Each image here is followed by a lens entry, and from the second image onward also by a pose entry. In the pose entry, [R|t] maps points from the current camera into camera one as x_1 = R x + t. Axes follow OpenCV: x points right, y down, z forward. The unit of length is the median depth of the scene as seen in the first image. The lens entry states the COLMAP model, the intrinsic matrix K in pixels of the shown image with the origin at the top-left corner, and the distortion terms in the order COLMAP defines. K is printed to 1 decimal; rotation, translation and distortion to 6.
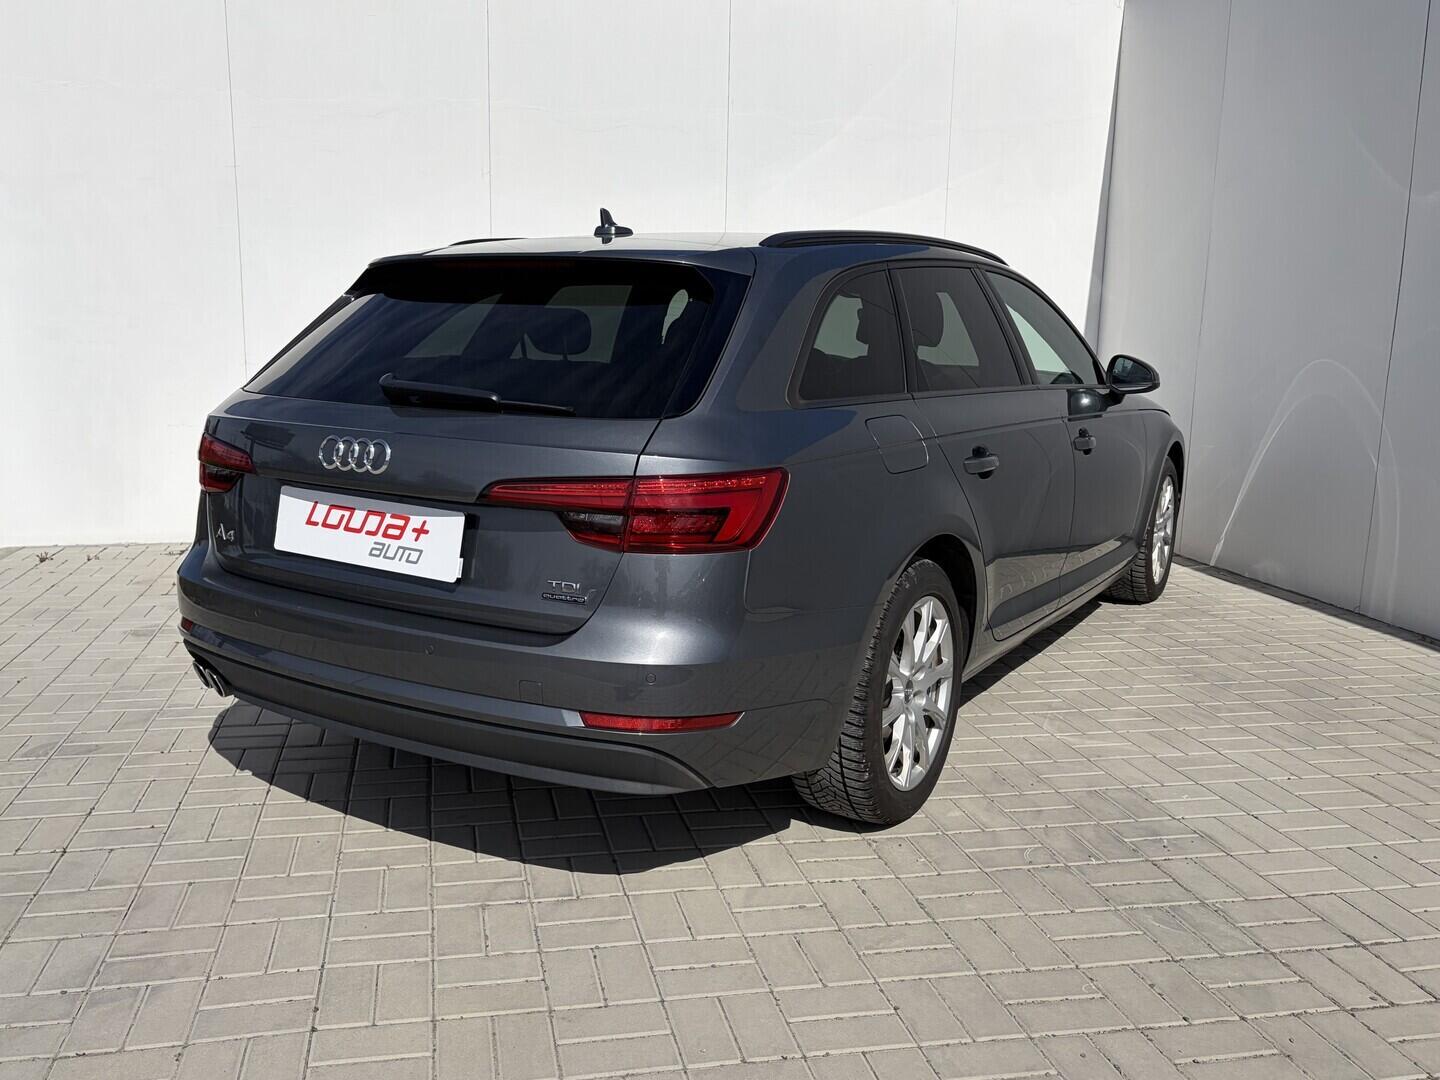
lens RADIAL K [[1176.9, 0, 649.0], [0, 1176.9, 529.6], [0, 0, 1]] dist [0.019266, -0.032477]
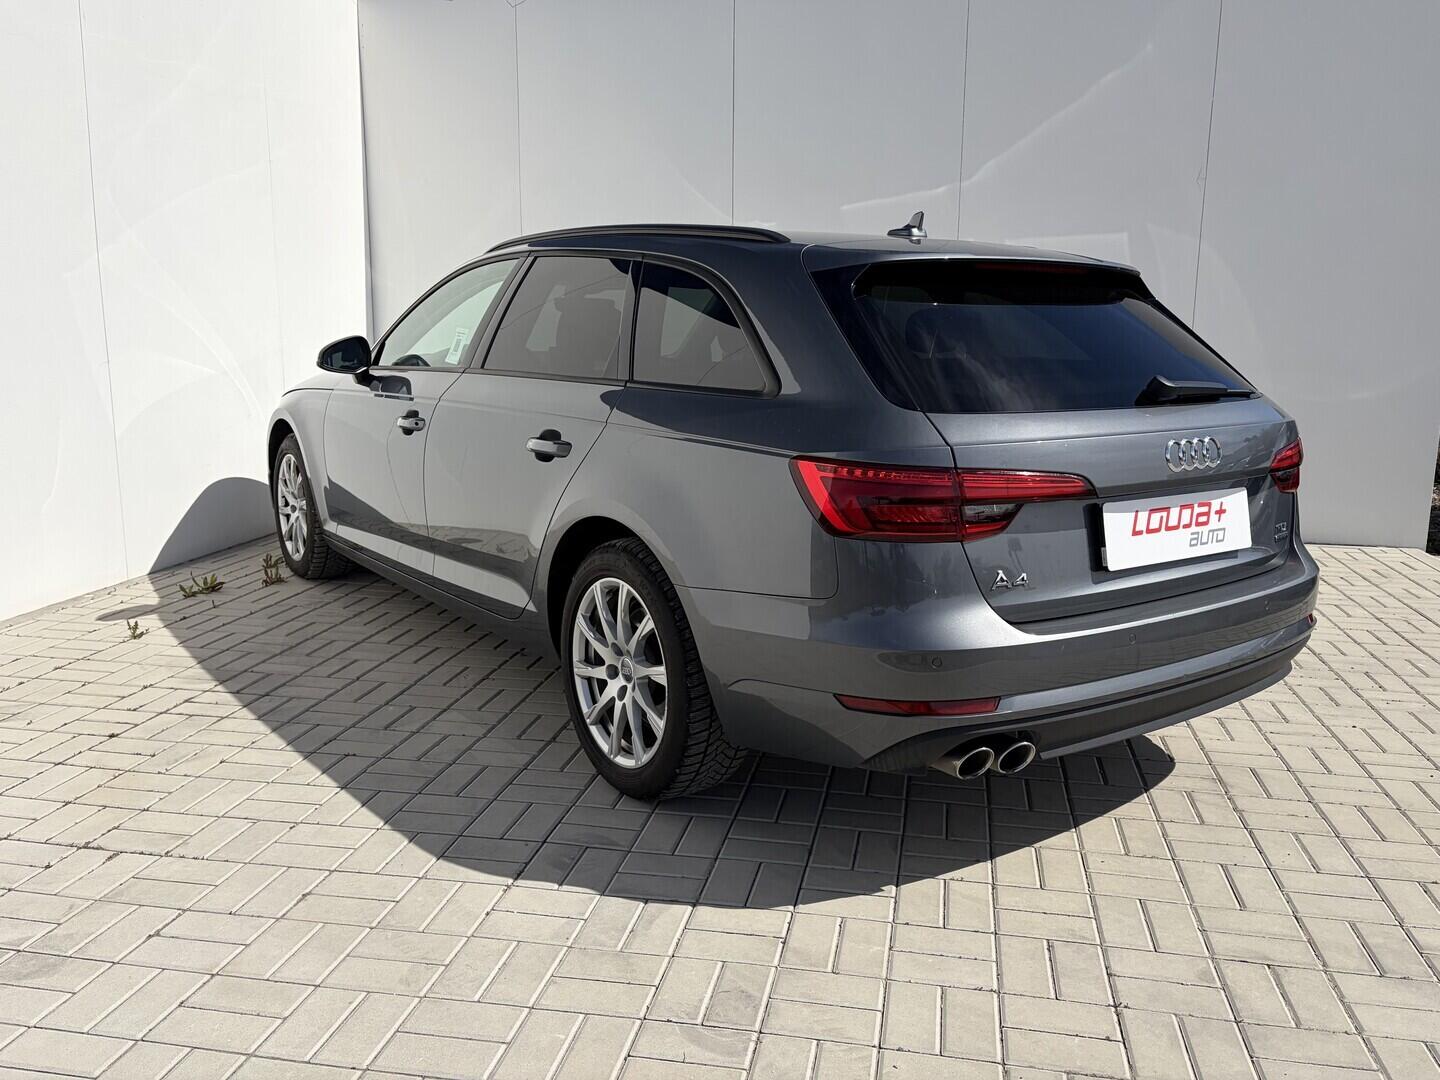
lens RADIAL K [[1127.1, 0, 747.6], [0, 1127.1, 521.8], [0, 0, 1]] dist [0.010398, 0.000783]
pose [[0.375207, -0.177134, 0.909859, -1.308580], [0.158314, 0.979395, 0.125386, -0.190451], [-0.913321, 0.096998, 0.395519, 0.965478]]
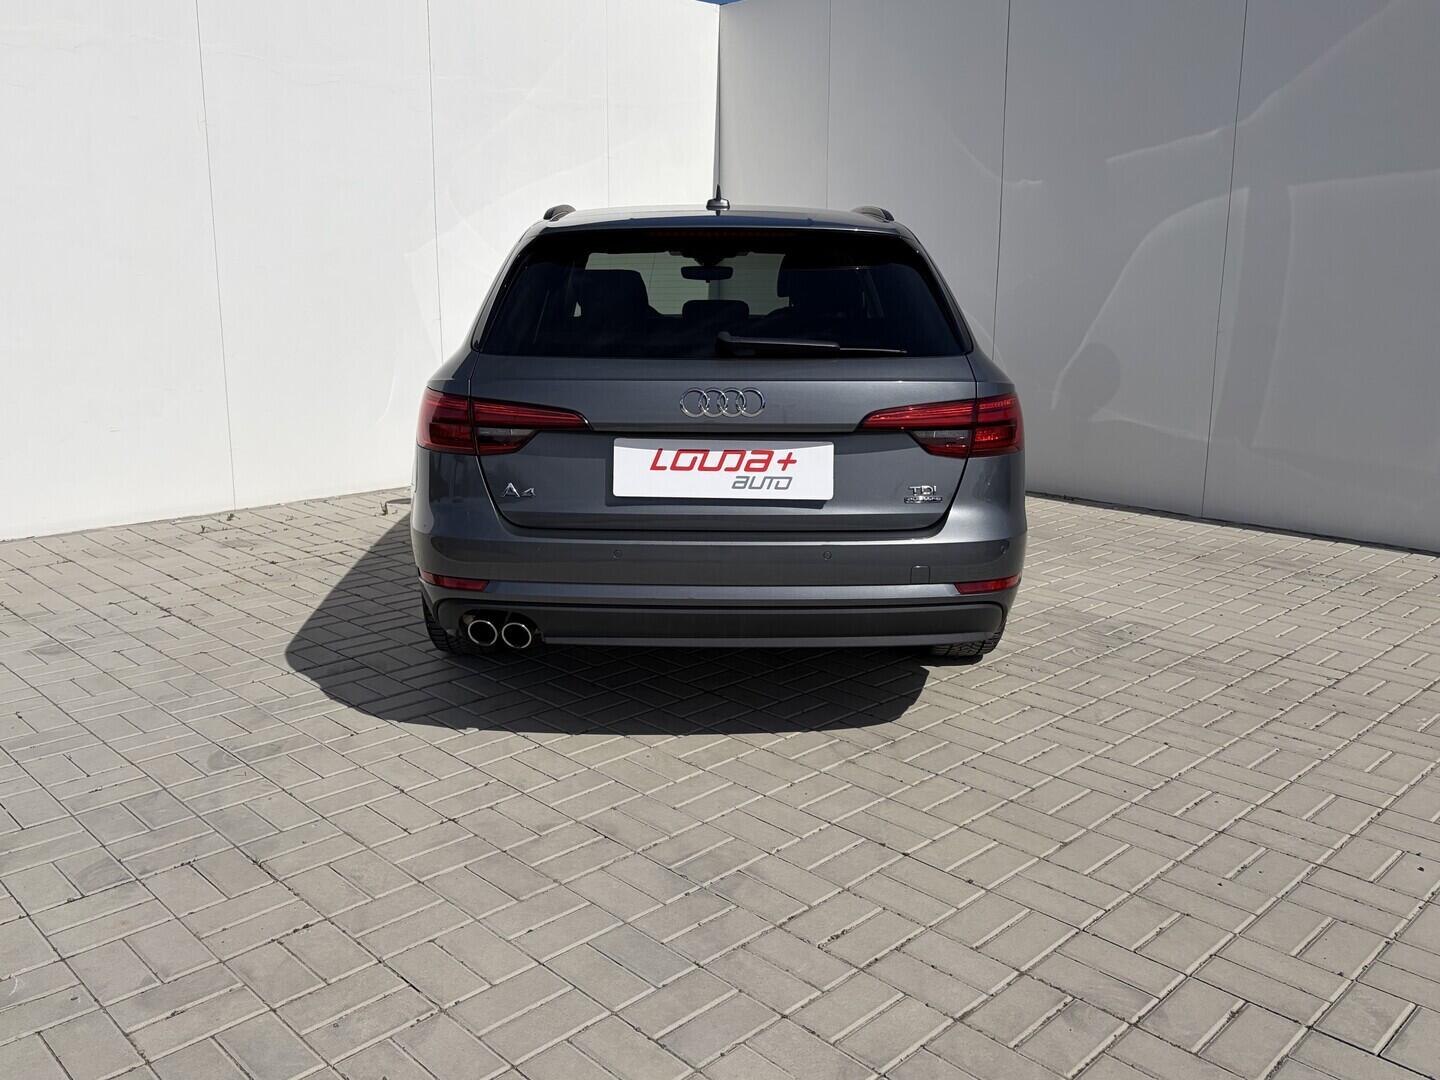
lens RADIAL K [[1176.9, 0, 660.2], [0, 1176.9, 515.6], [0, 0, 1]] dist [0.019266, -0.032477]
pose [[0.846349, -0.118064, 0.519379, -0.905082], [0.103845, 0.992987, 0.056505, -0.024480], [-0.522408, 0.006112, 0.852674, 0.053918]]
